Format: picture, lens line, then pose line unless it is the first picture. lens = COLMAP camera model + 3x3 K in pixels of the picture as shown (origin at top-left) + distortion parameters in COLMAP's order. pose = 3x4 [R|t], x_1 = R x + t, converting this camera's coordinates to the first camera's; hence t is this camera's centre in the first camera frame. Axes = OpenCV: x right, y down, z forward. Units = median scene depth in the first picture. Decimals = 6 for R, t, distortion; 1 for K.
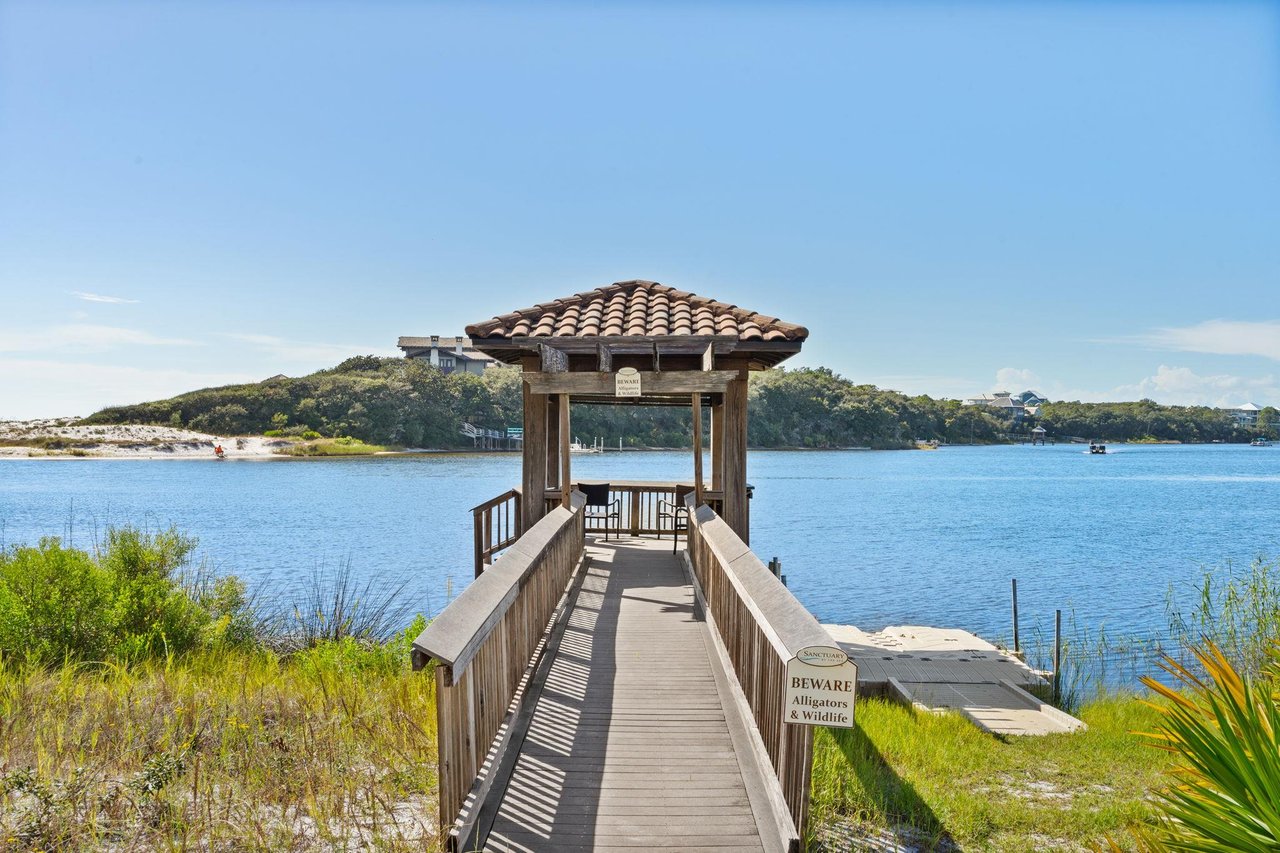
lens RADIAL K [[1229.8, 0, 640.0], [0, 1229.8, 426.5], [0, 0, 1]] dist [0.004747, 0.001678]
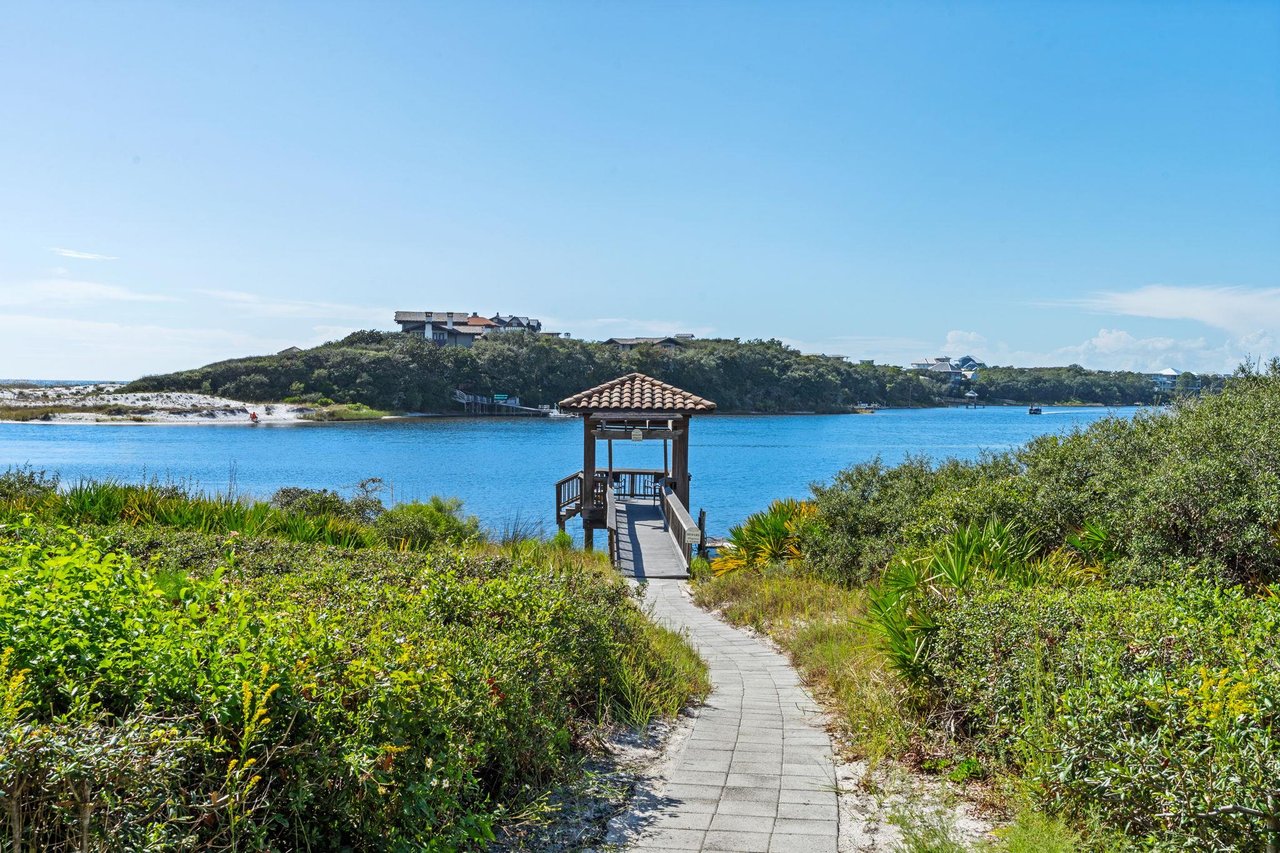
lens RADIAL K [[1229.8, 0, 640.0], [0, 1229.8, 426.5], [0, 0, 1]] dist [0.004747, 0.001678]
pose [[0.999515, 0.005298, 0.030675, -0.007966], [-0.006499, 0.999211, 0.039169, -0.015136], [-0.030443, -0.039349, 0.998762, -0.143218]]
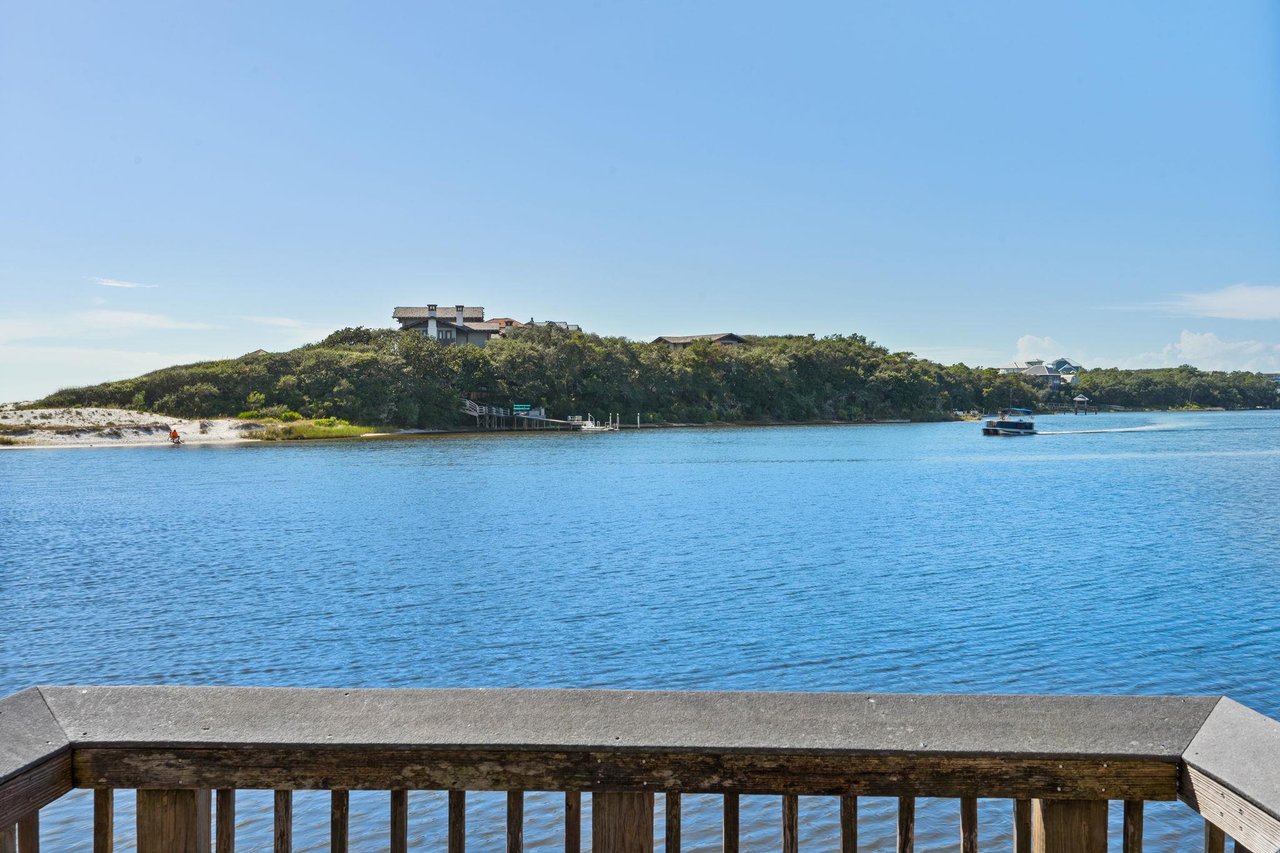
lens RADIAL K [[1181.1, 0, 640.0], [0, 1181.1, 426.5], [0, 0, 1]] dist [0.005584, 0.003214]
pose [[0.999722, -0.016177, -0.017146, 0.000180], [0.016509, 0.999675, 0.019402, 0.001879], [0.016826, -0.019679, 0.999665, 0.135451]]
